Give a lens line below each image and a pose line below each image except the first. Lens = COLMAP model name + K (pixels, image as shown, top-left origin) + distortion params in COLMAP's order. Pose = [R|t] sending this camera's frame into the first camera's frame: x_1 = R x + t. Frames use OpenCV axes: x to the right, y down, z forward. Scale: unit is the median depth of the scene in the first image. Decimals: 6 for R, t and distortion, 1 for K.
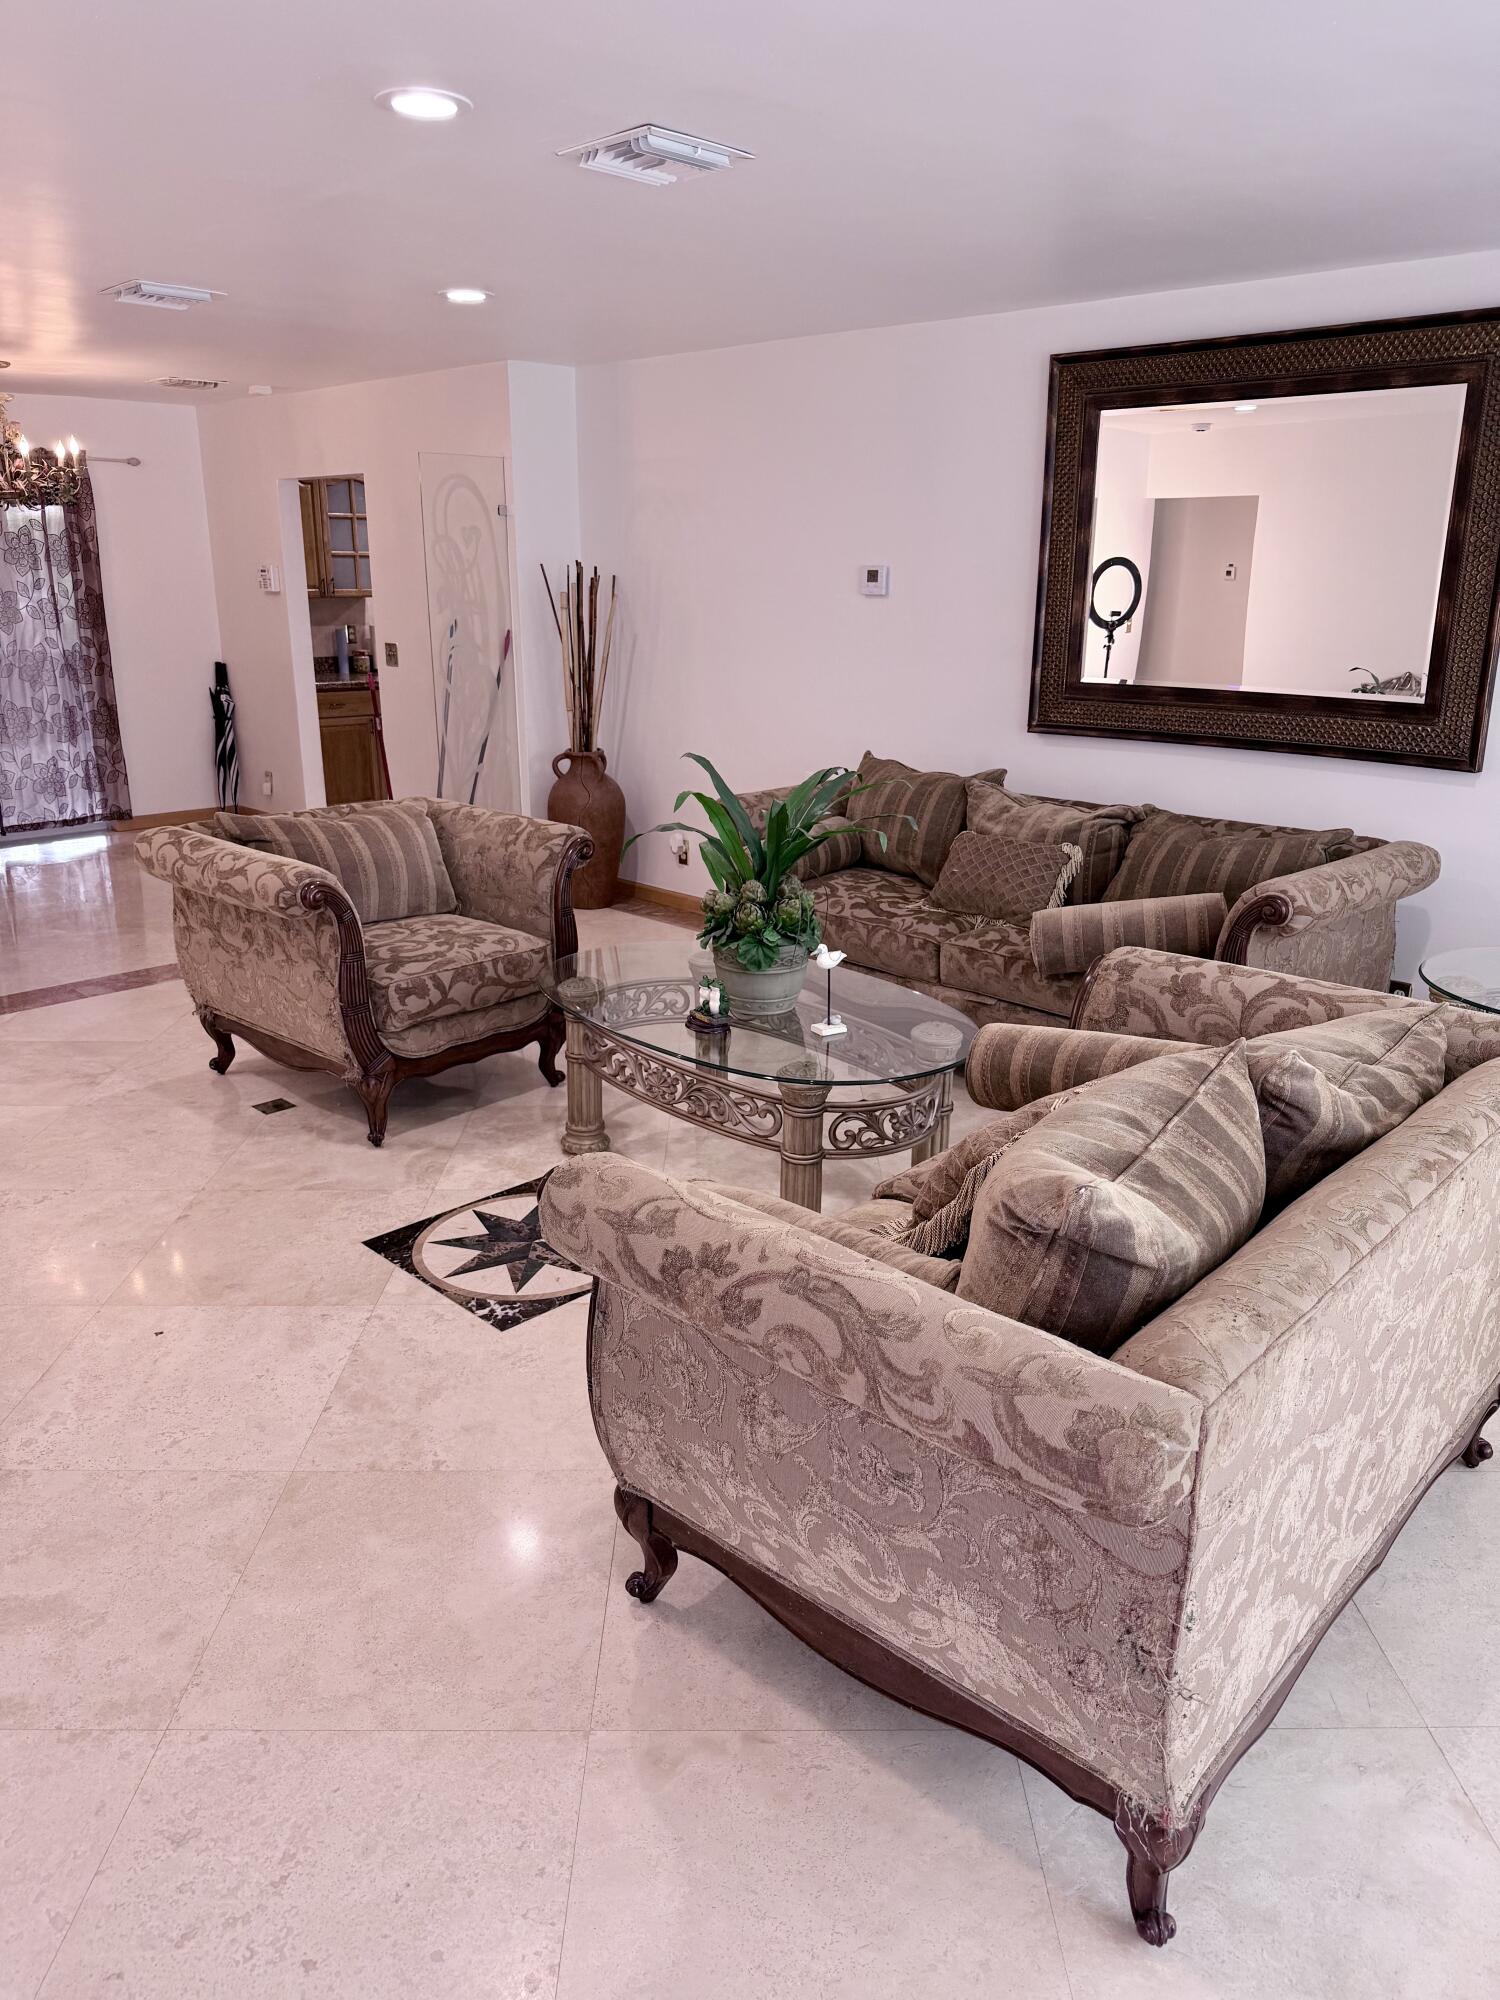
lens RADIAL K [[1391.1, 0, 744.3], [0, 1391.1, 997.2], [0, 0, 1]] dist [0.047793, -0.075621]
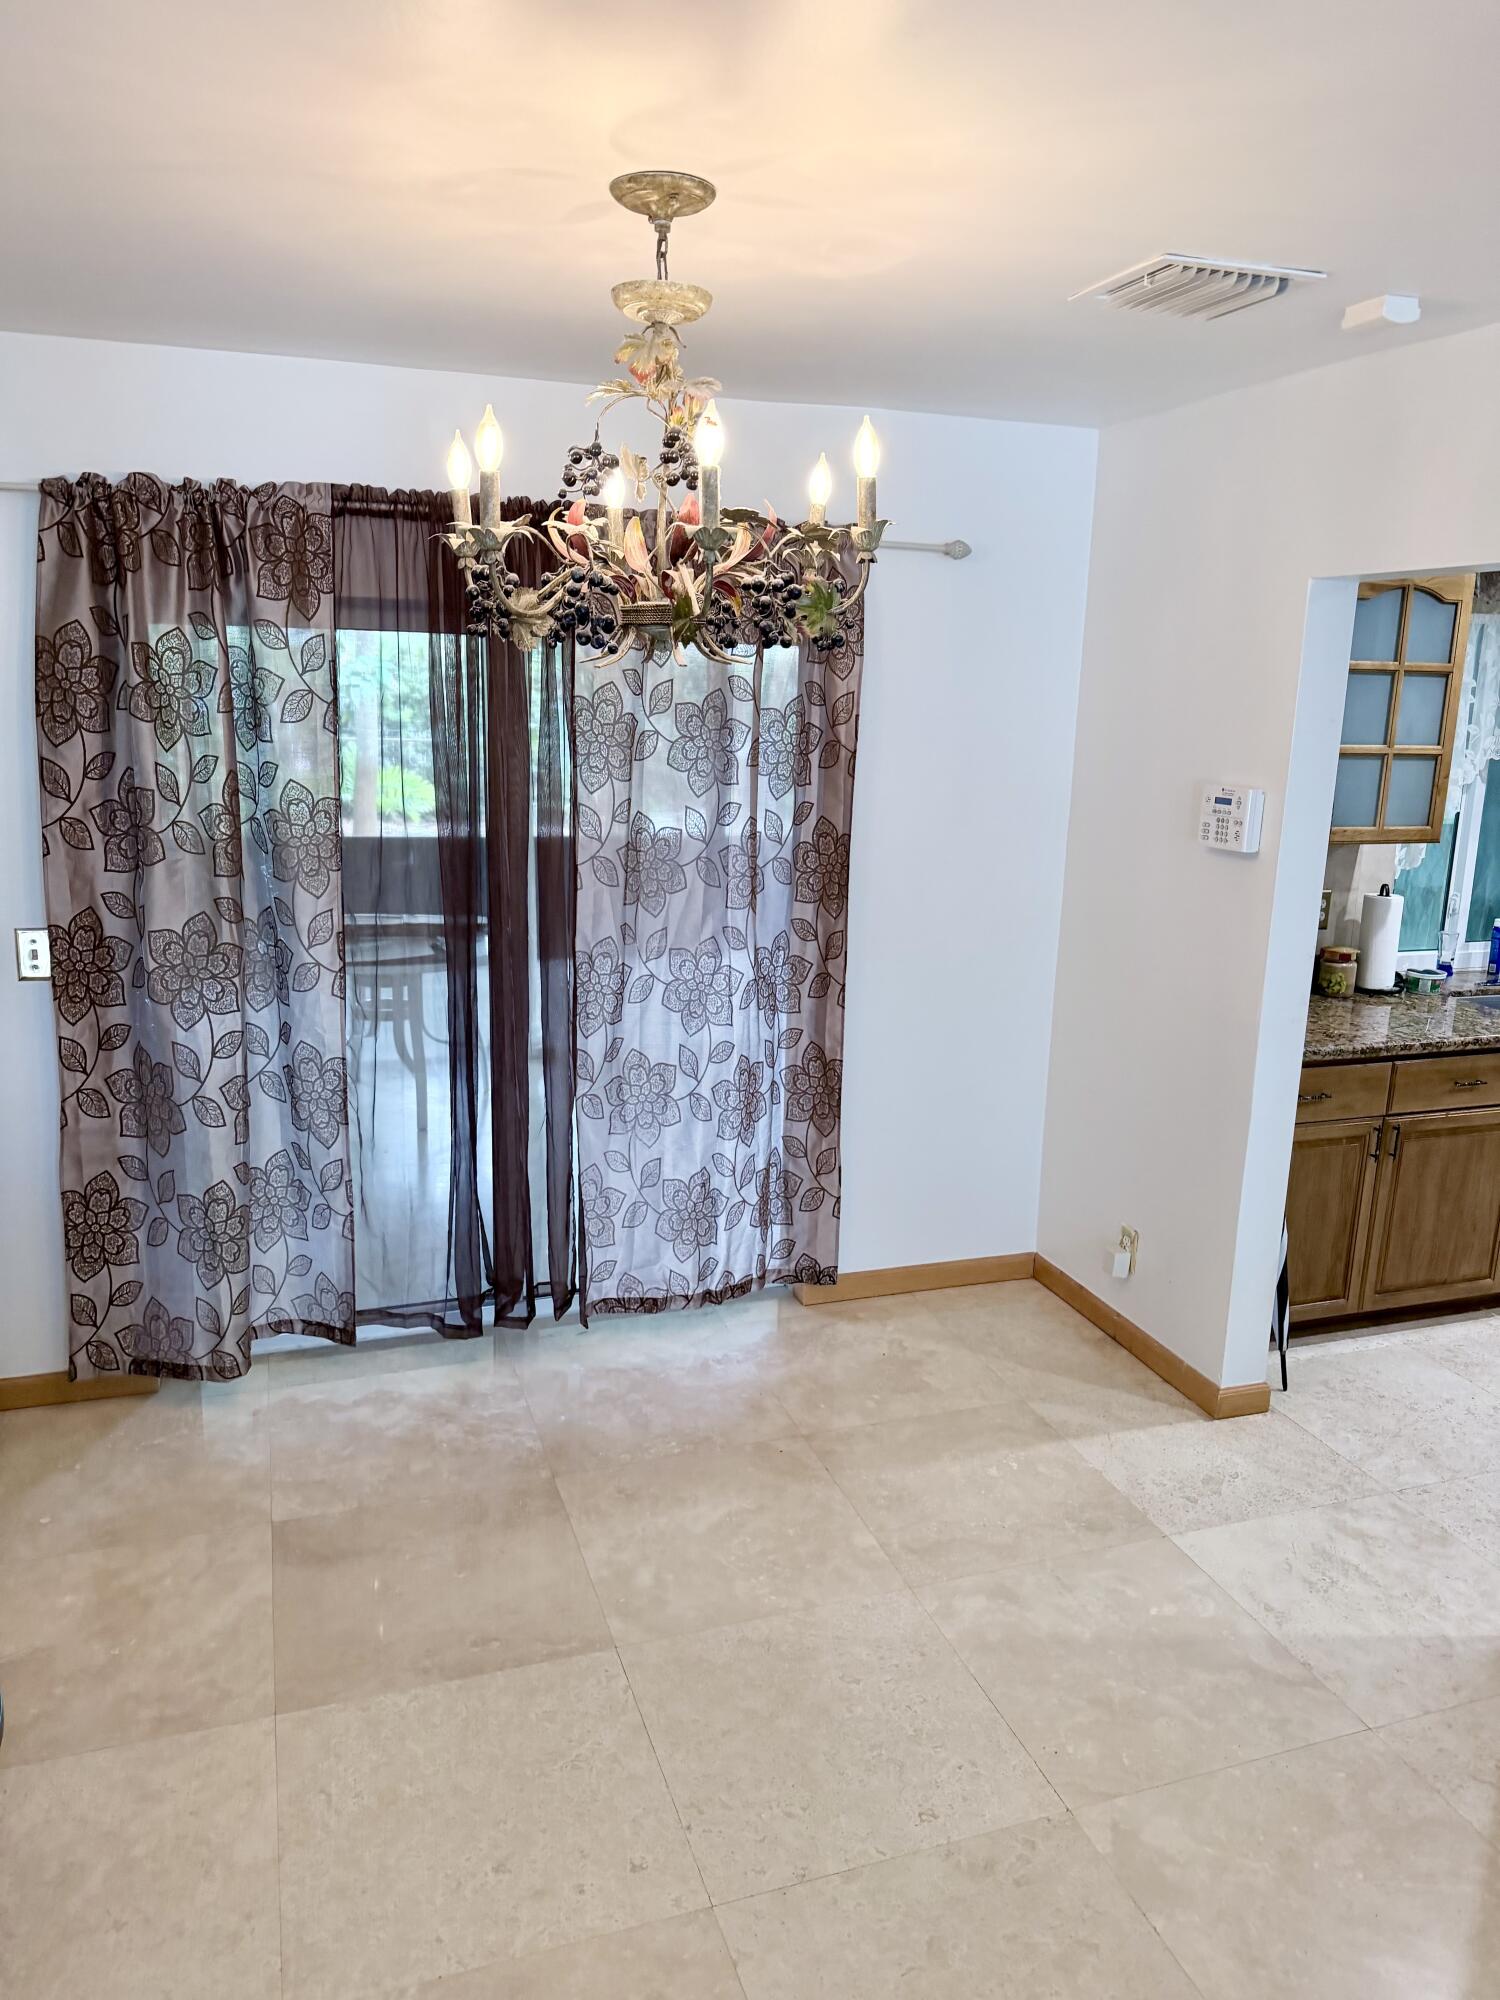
lens RADIAL K [[1391.1, 0, 753.1], [0, 1391.1, 1001.5], [0, 0, 1]] dist [0.047793, -0.075621]
pose [[0.896423, 0.109038, -0.429578, -0.282251], [-0.146457, 0.987691, -0.054918, -0.202689], [0.418302, 0.112144, 0.901358, 0.577049]]
